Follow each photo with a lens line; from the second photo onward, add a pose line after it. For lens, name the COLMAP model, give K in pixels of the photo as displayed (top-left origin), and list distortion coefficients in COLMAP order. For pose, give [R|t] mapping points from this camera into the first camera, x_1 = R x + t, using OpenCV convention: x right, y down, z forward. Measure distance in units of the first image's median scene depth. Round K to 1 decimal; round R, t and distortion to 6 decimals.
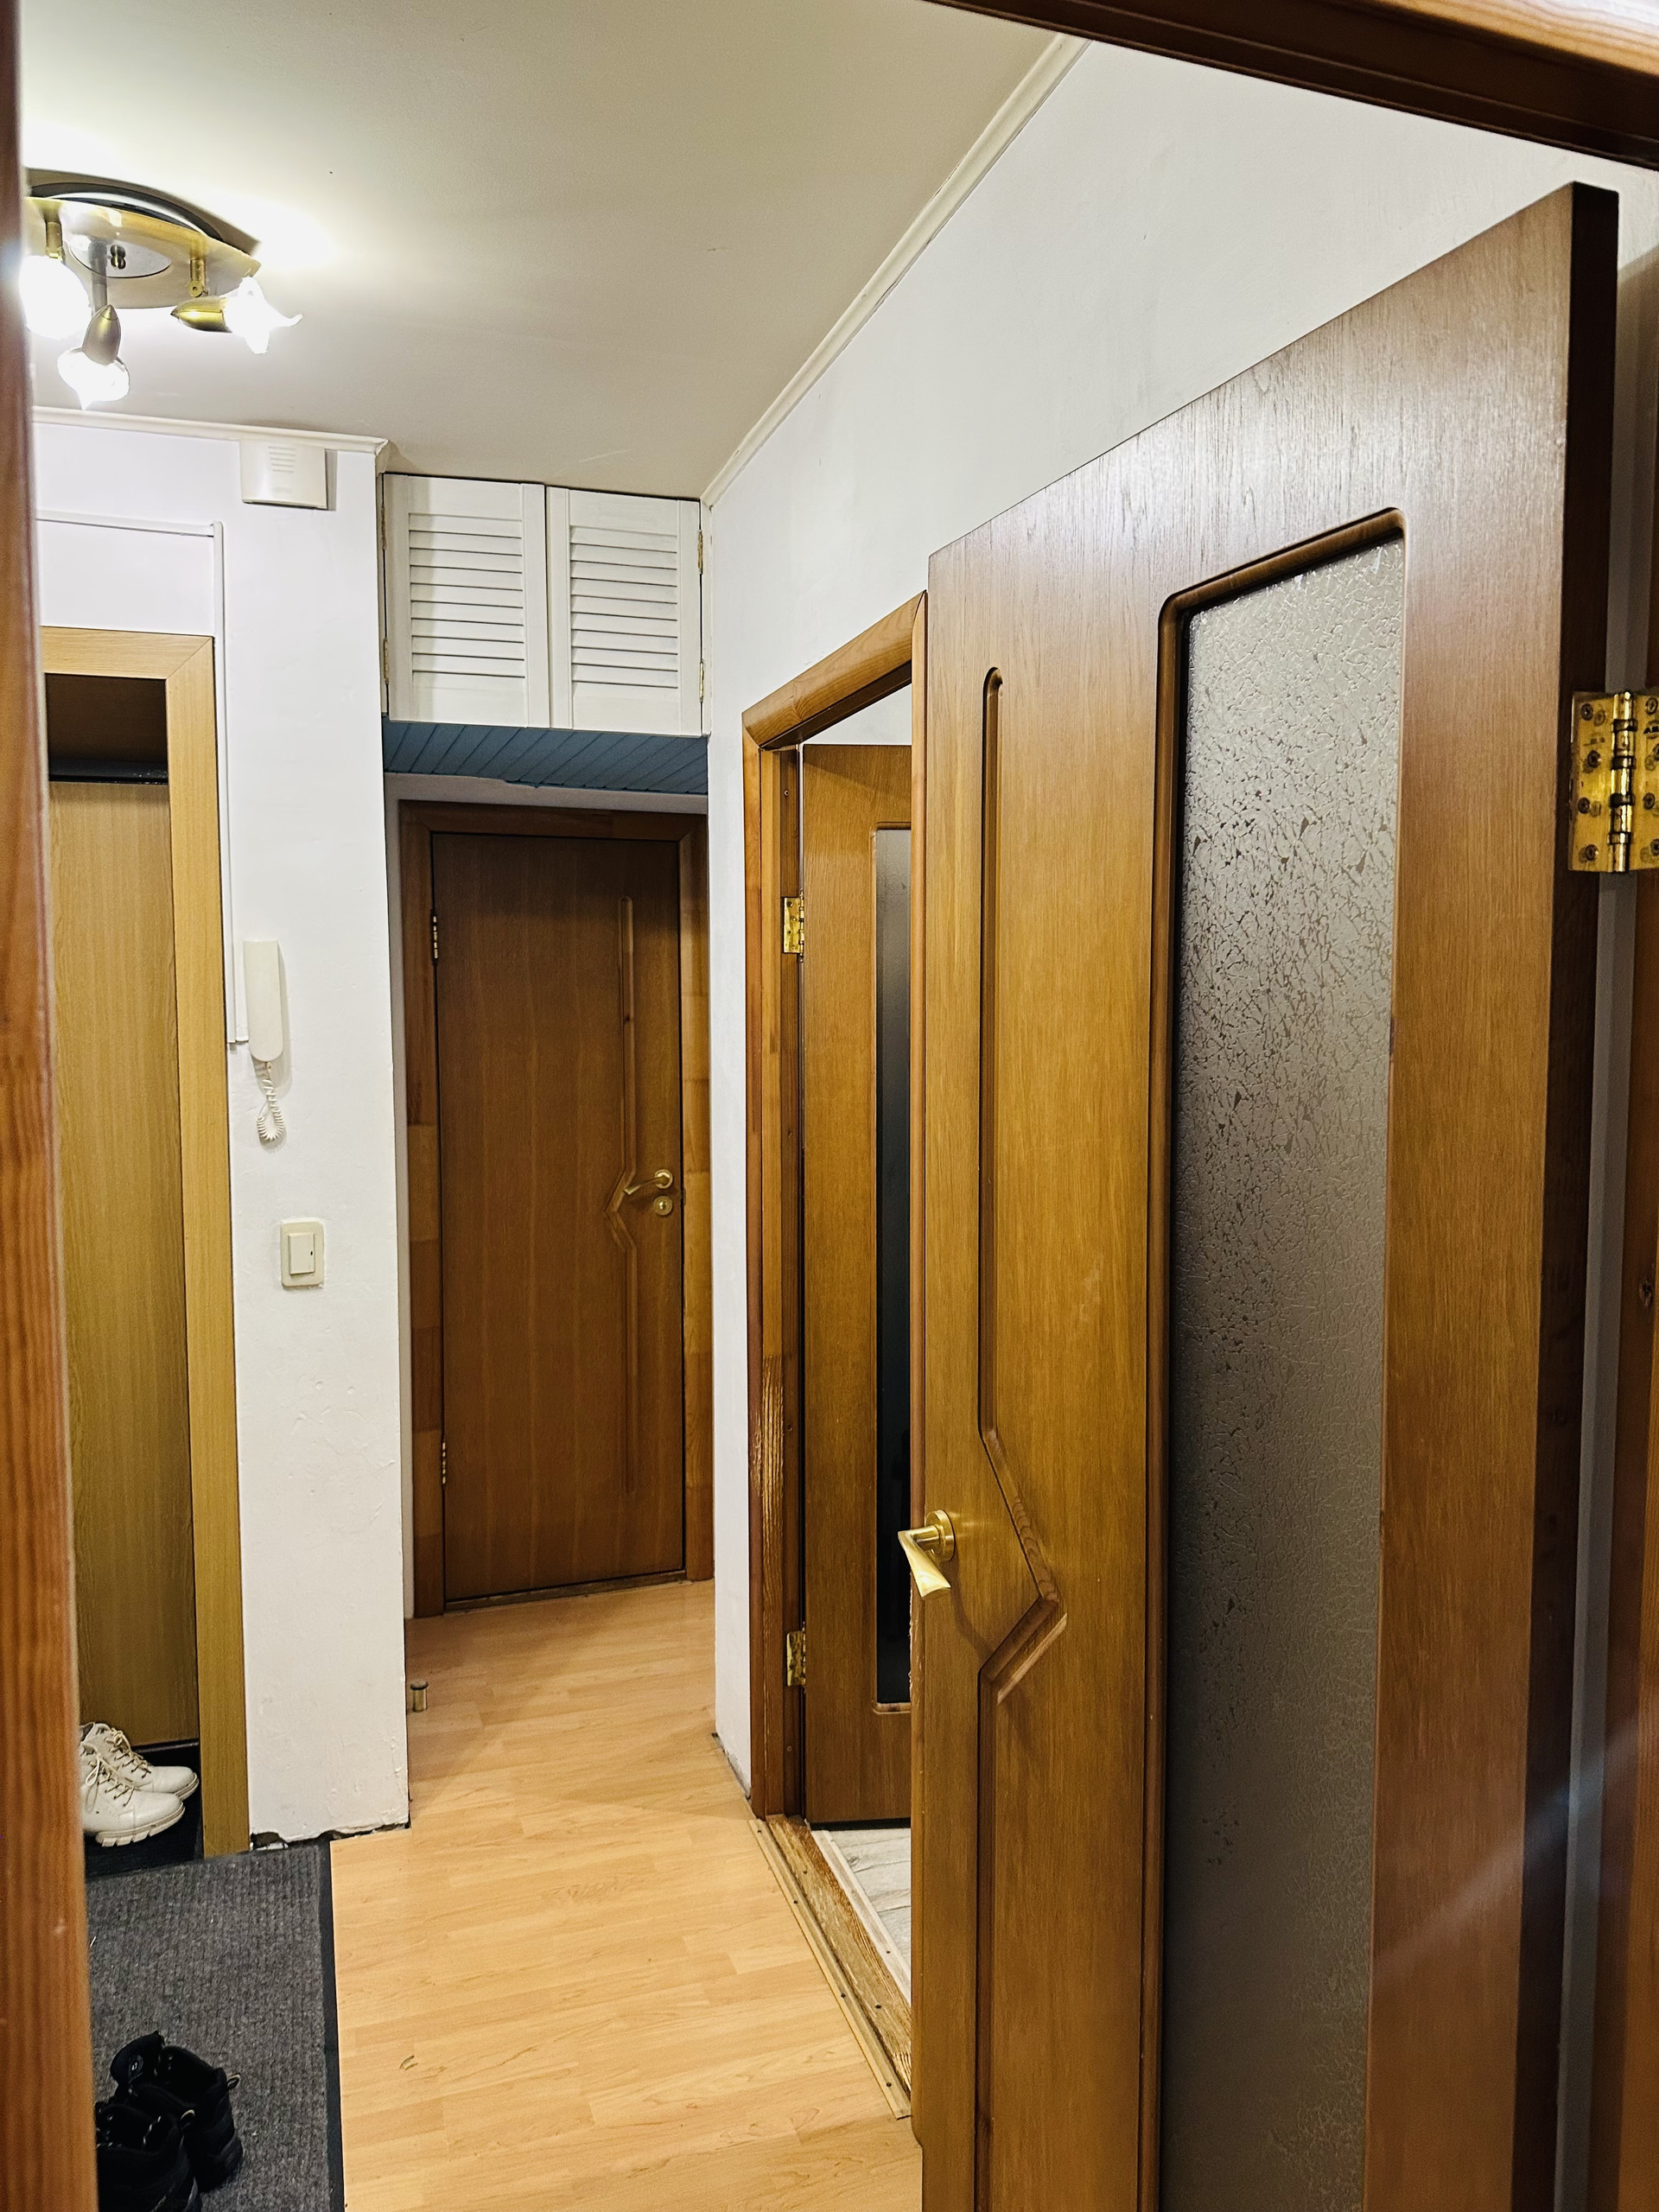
lens RADIAL K [[1549.9, 0, 847.4], [0, 1549.9, 1102.4], [0, 0, 1]] dist [0.058686, -0.076110]
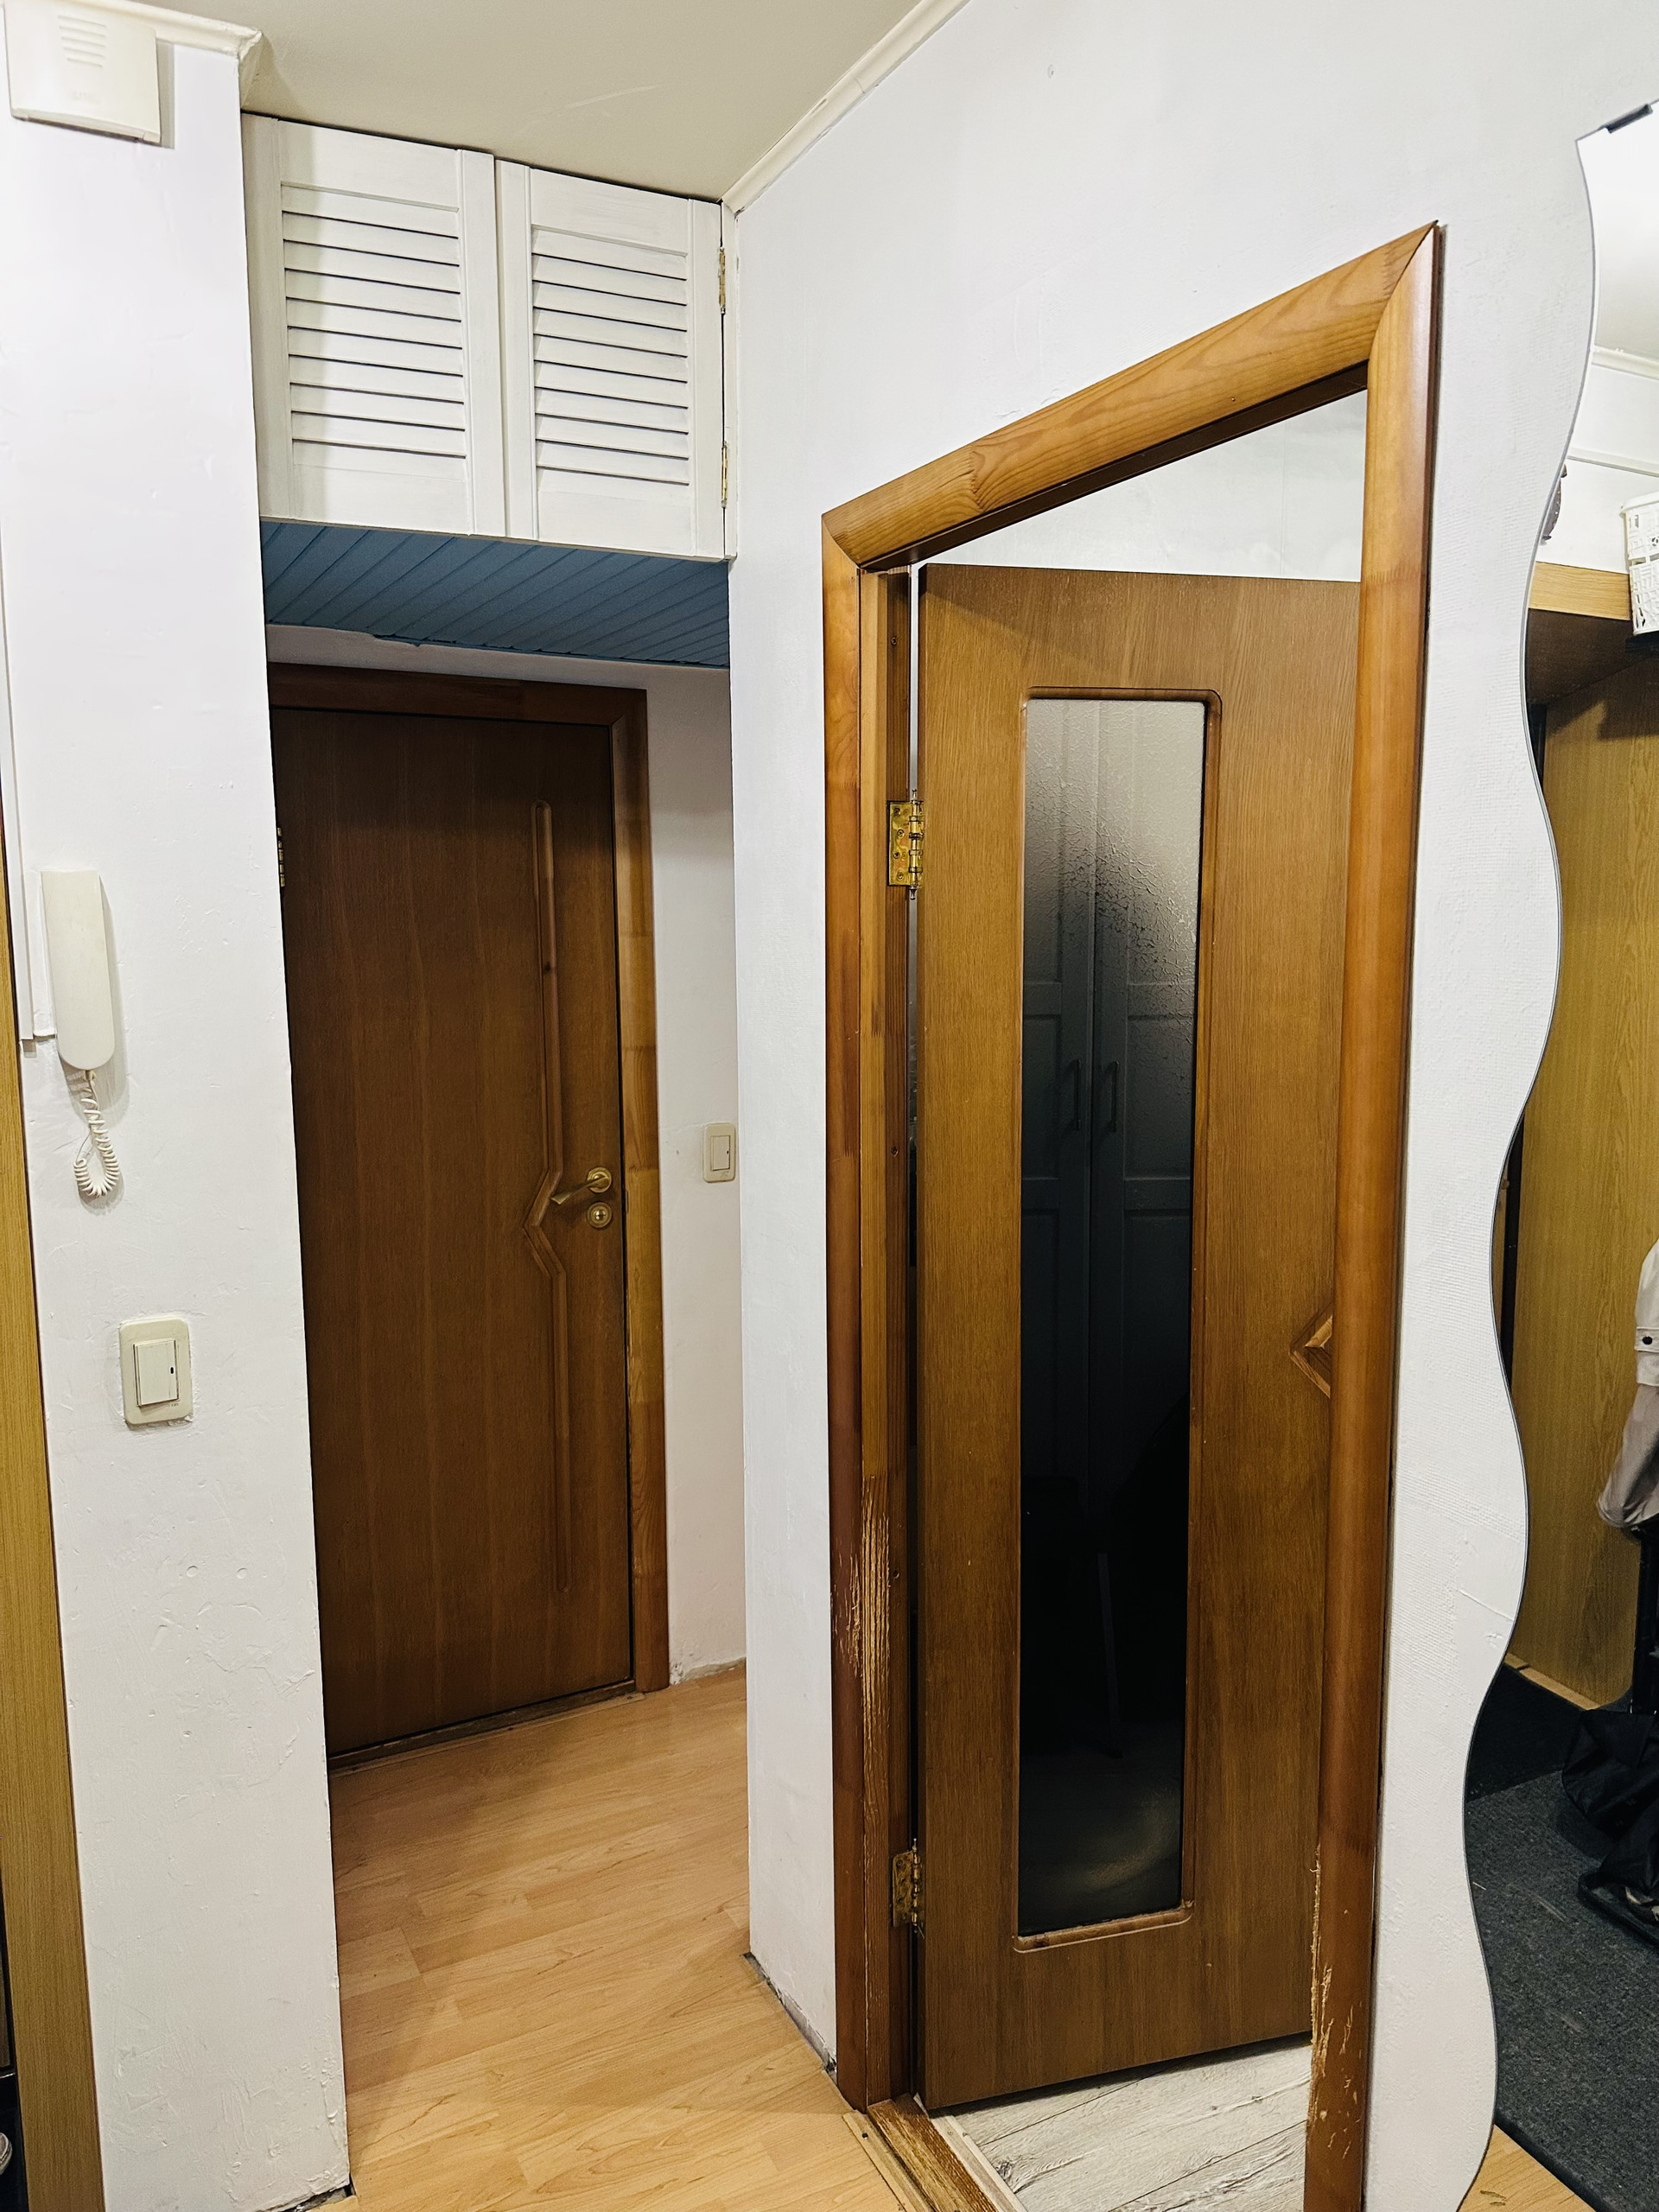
lens RADIAL K [[1549.9, 0, 813.9], [0, 1549.9, 1099.5], [0, 0, 1]] dist [0.058686, -0.076110]
pose [[0.988879, -0.027321, 0.146188, -0.164853], [0.019296, 0.998242, 0.056040, -0.039875], [-0.147462, -0.052596, 0.987668, 0.319679]]
